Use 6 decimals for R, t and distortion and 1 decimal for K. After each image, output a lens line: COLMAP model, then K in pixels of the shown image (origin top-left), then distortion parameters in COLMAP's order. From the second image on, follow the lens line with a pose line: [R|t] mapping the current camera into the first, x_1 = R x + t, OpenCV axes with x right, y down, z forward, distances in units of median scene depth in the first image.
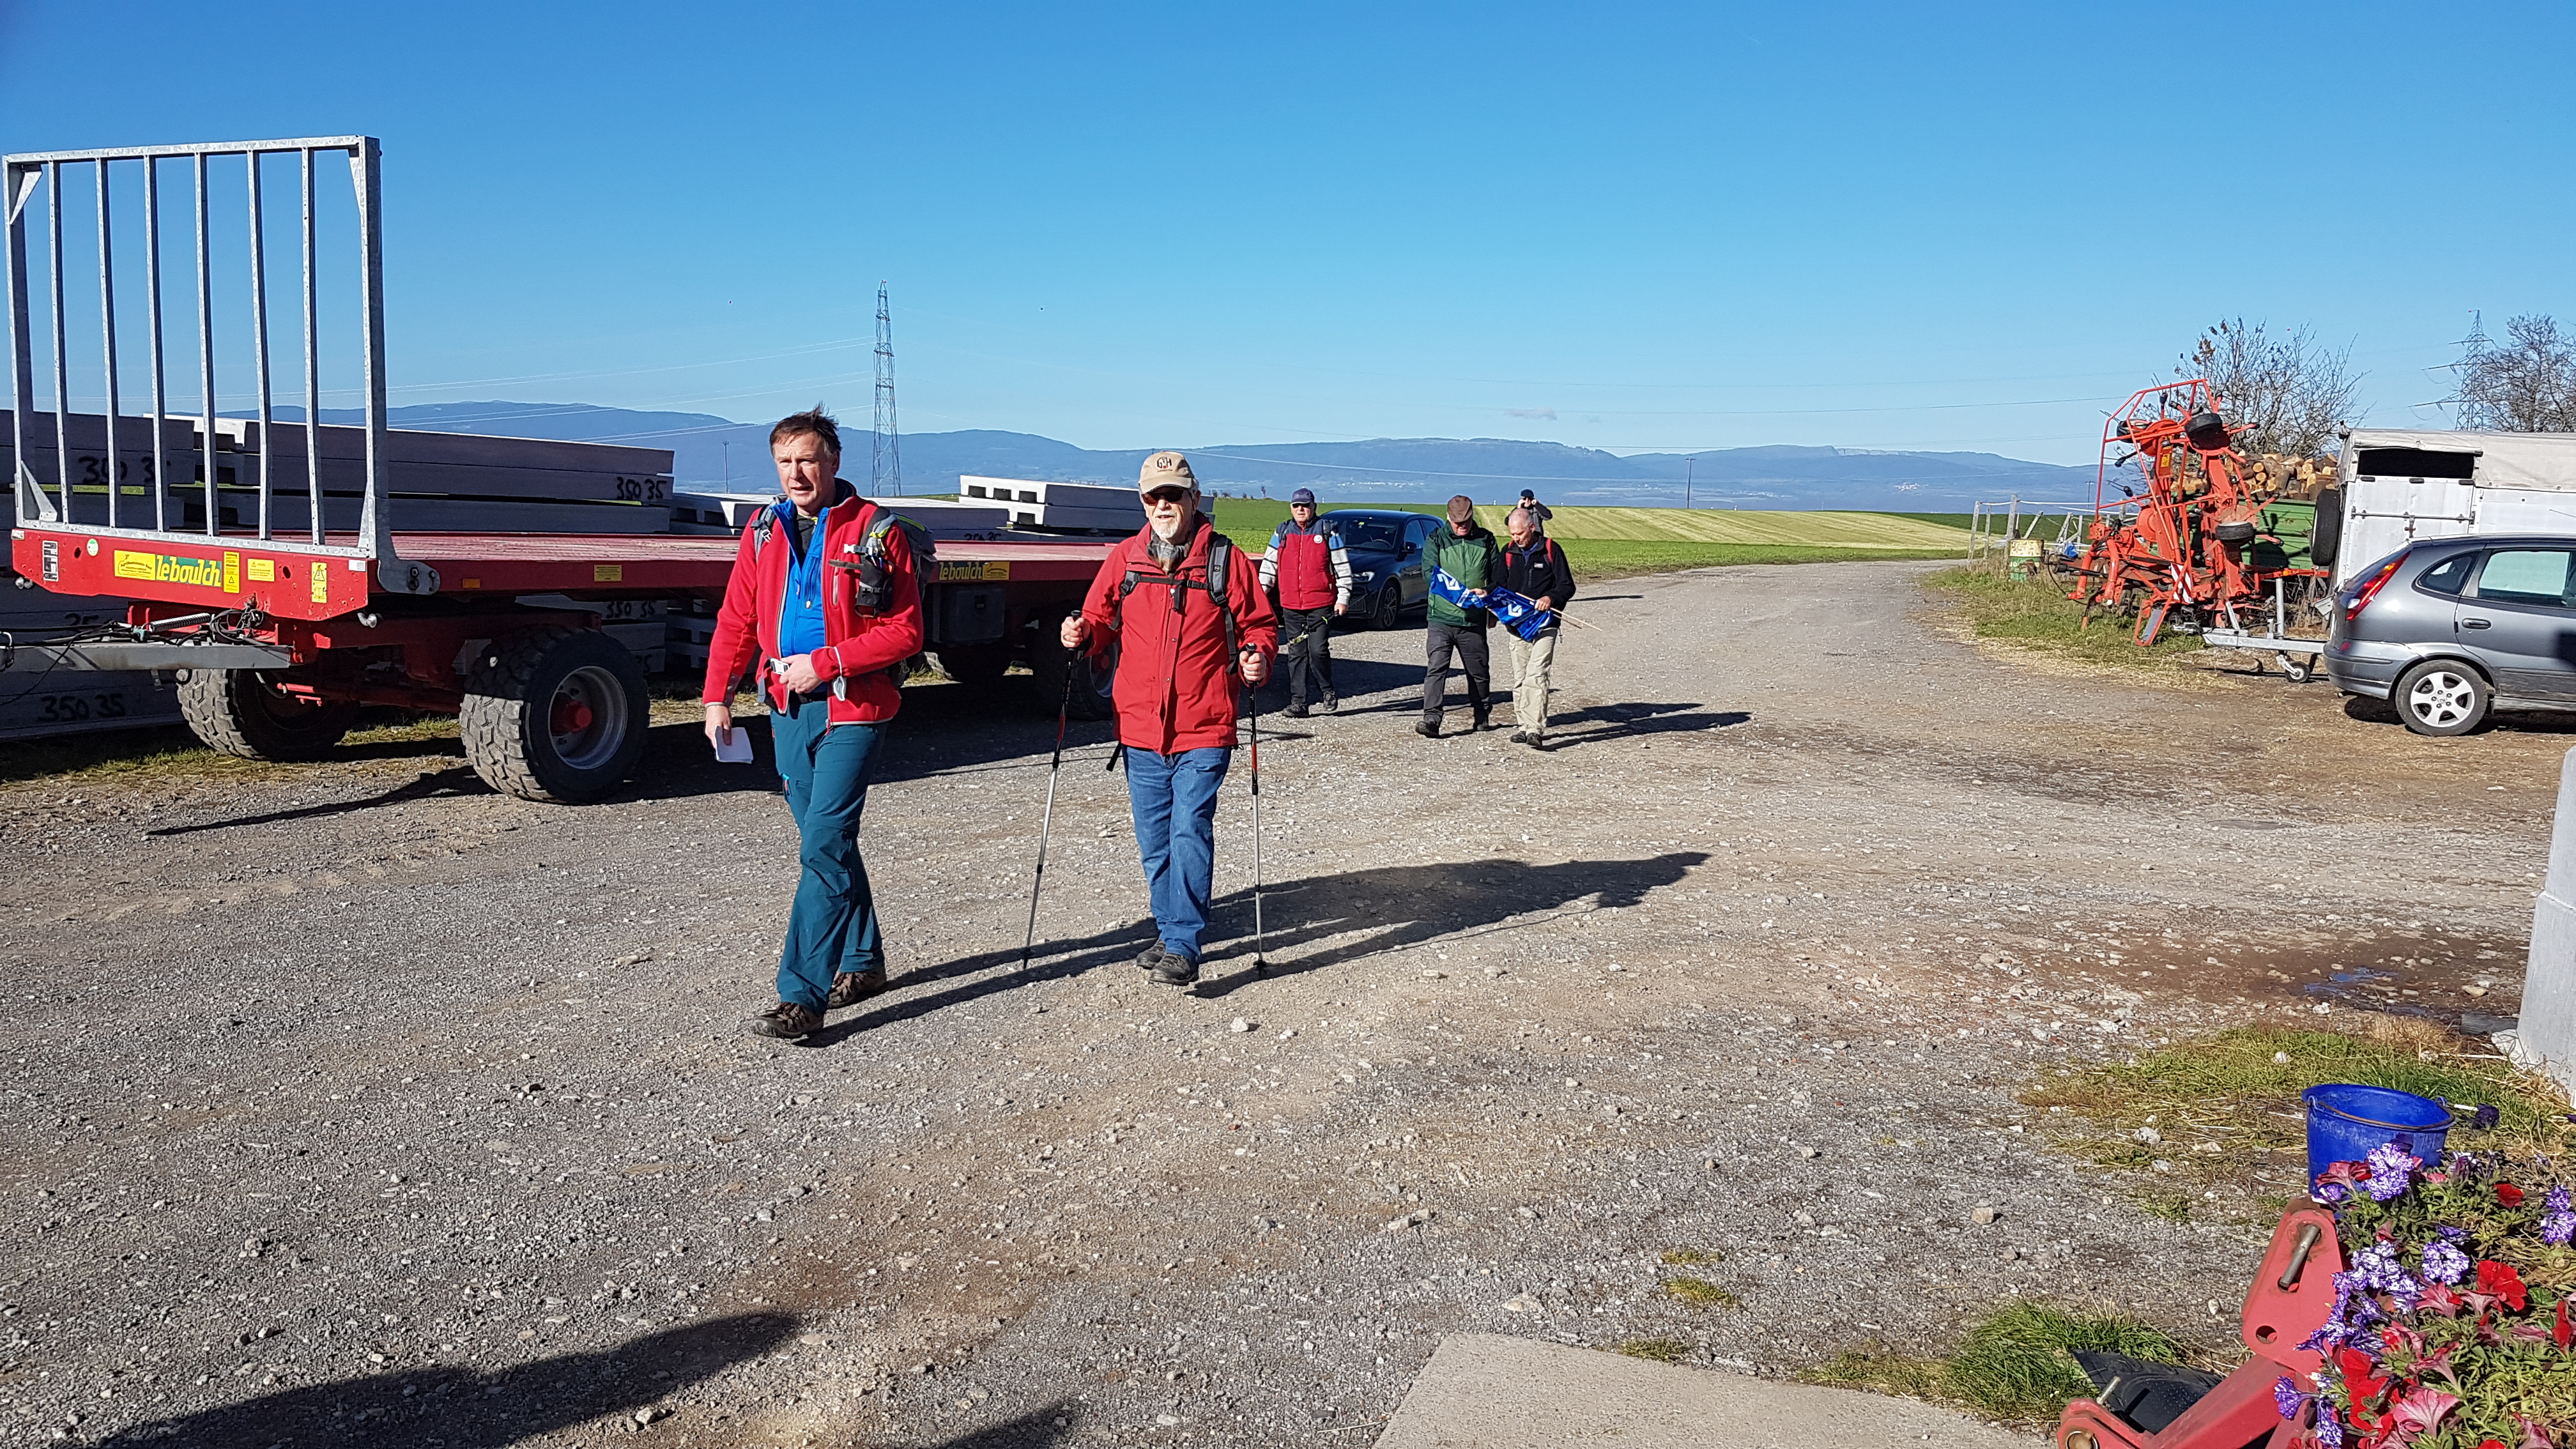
lens RADIAL K [[2093.9, 0, 1288.0], [0, 2093.9, 724.5], [0, 0, 1]] dist [-0.000229, -0.006526]
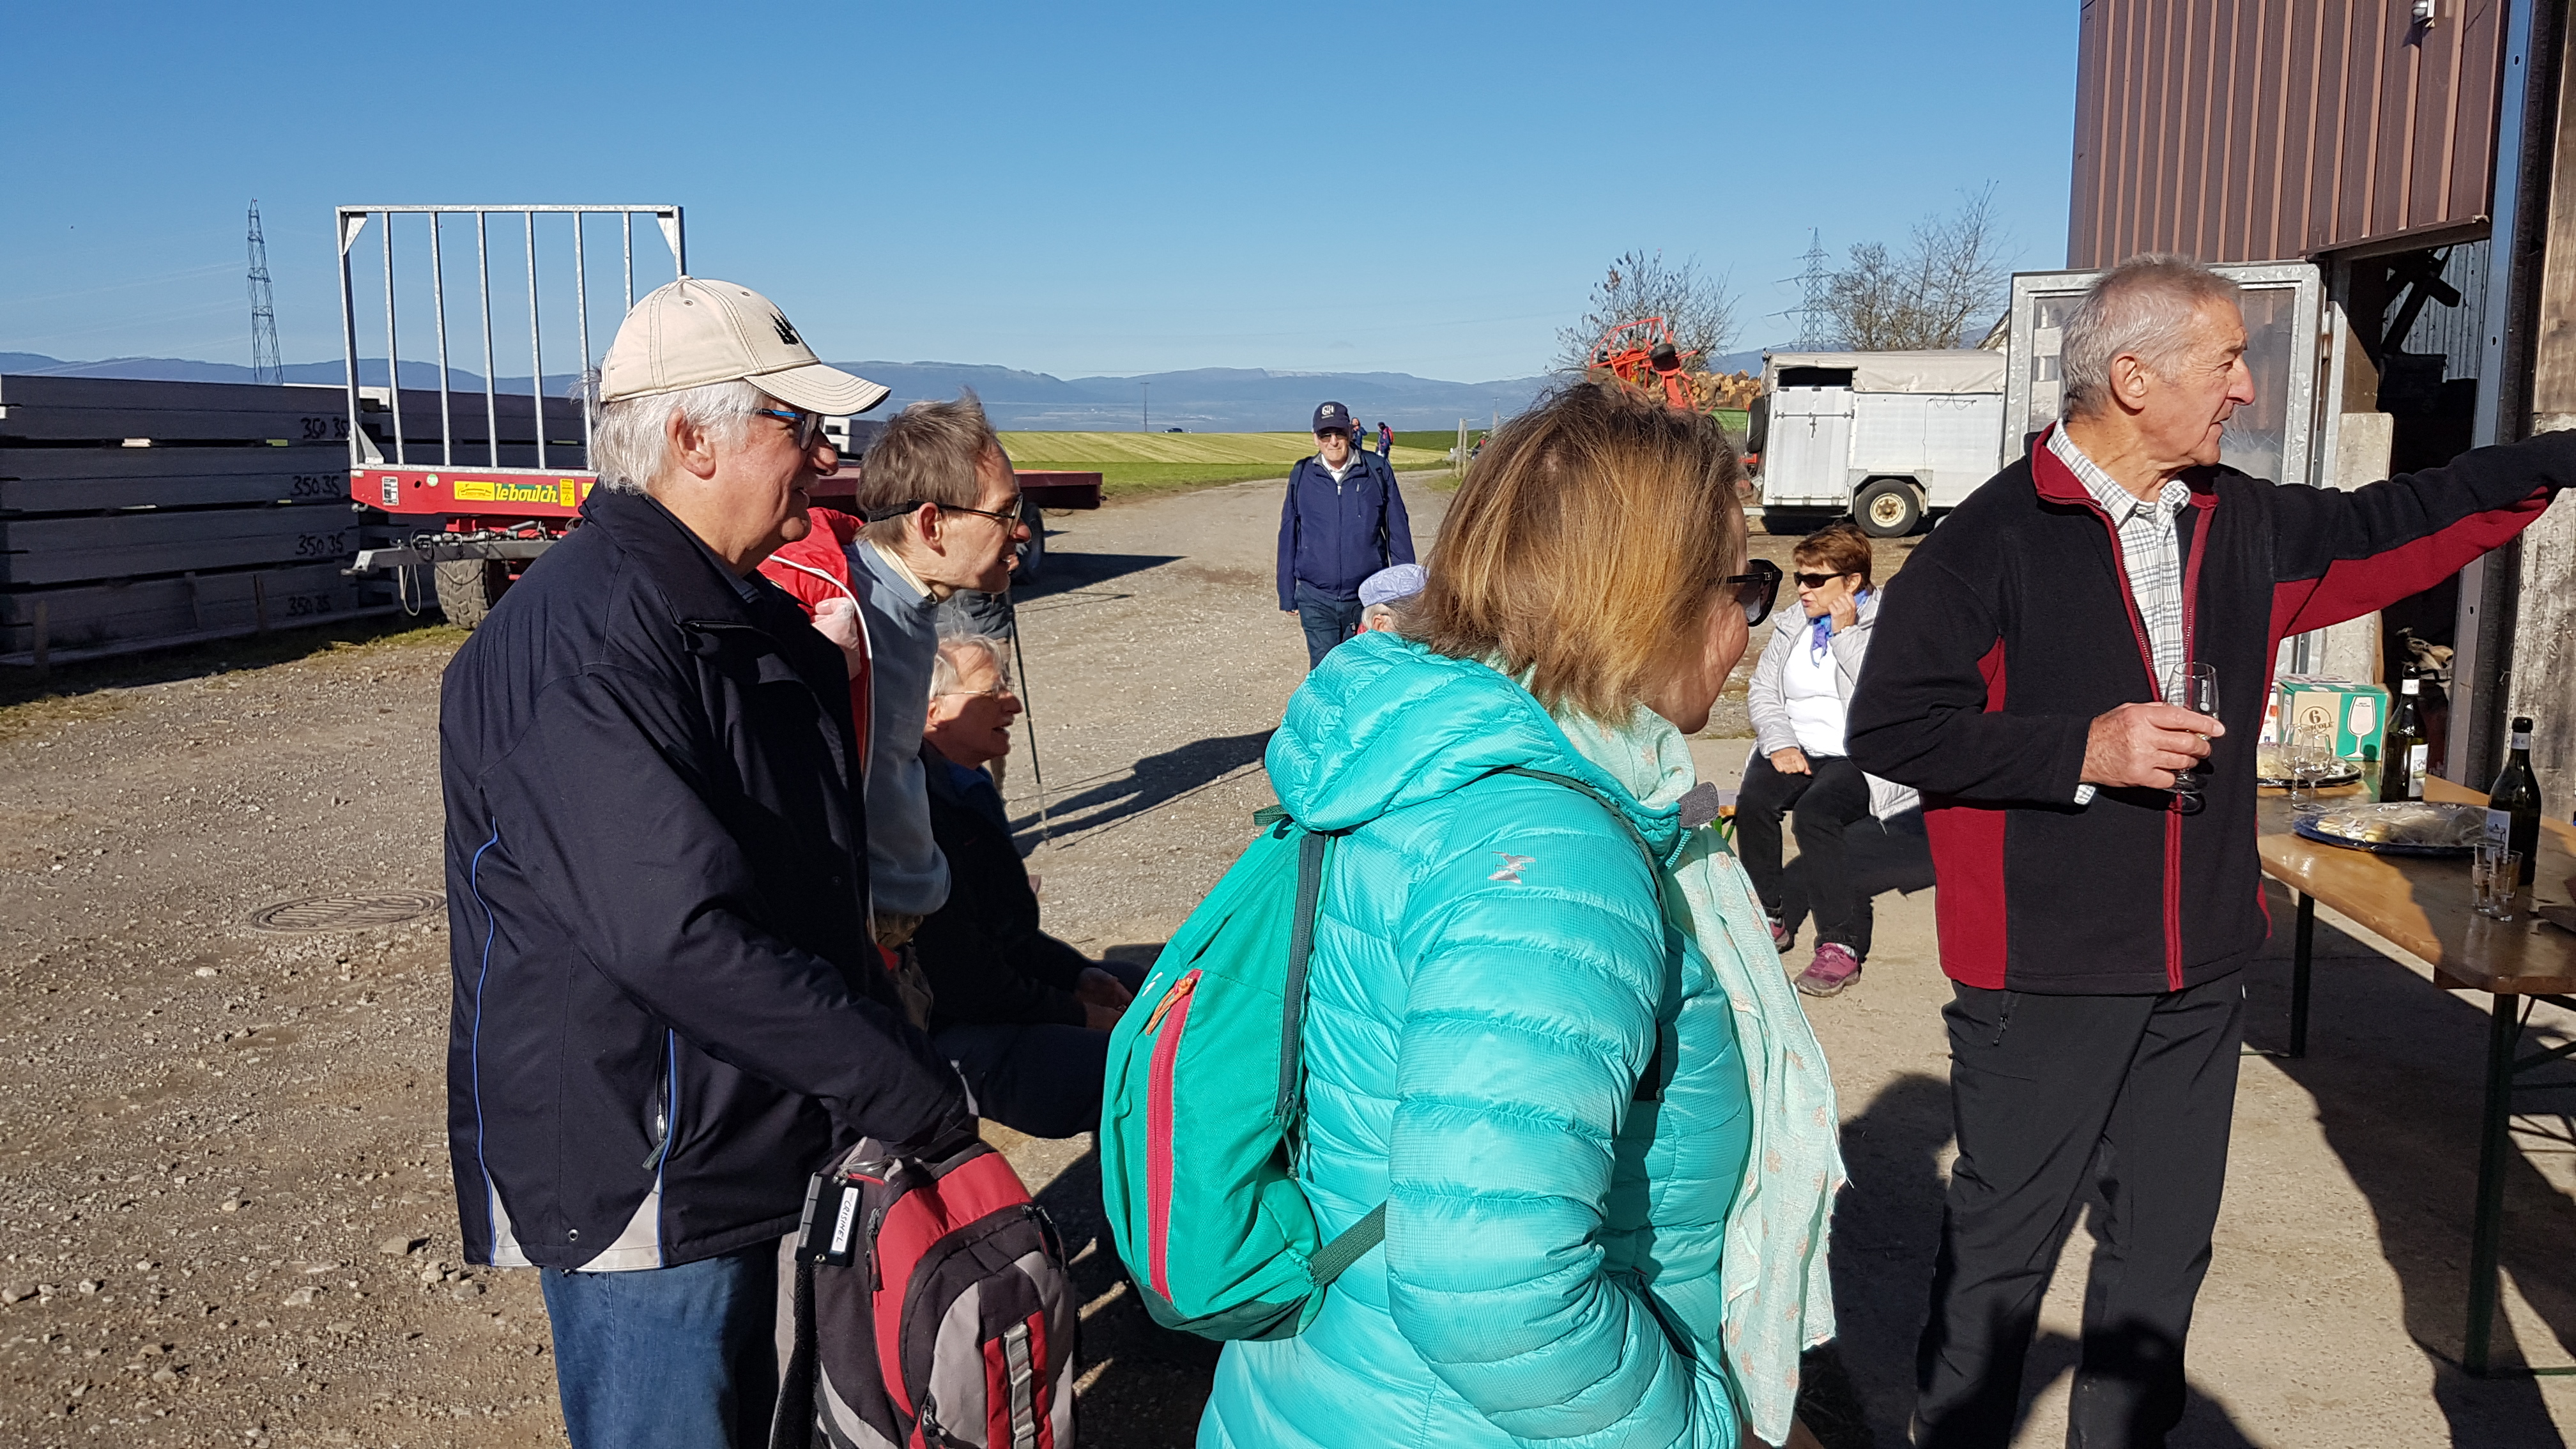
lens RADIAL K [[1991.8, 0, 1279.4], [0, 1991.8, 786.9], [0, 0, 1]] dist [0.090204, -0.089034]
pose [[0.967186, -0.075261, 0.242667, -0.350973], [0.057906, 0.995279, 0.077882, 0.052662], [-0.247383, -0.061275, 0.966978, -0.523029]]
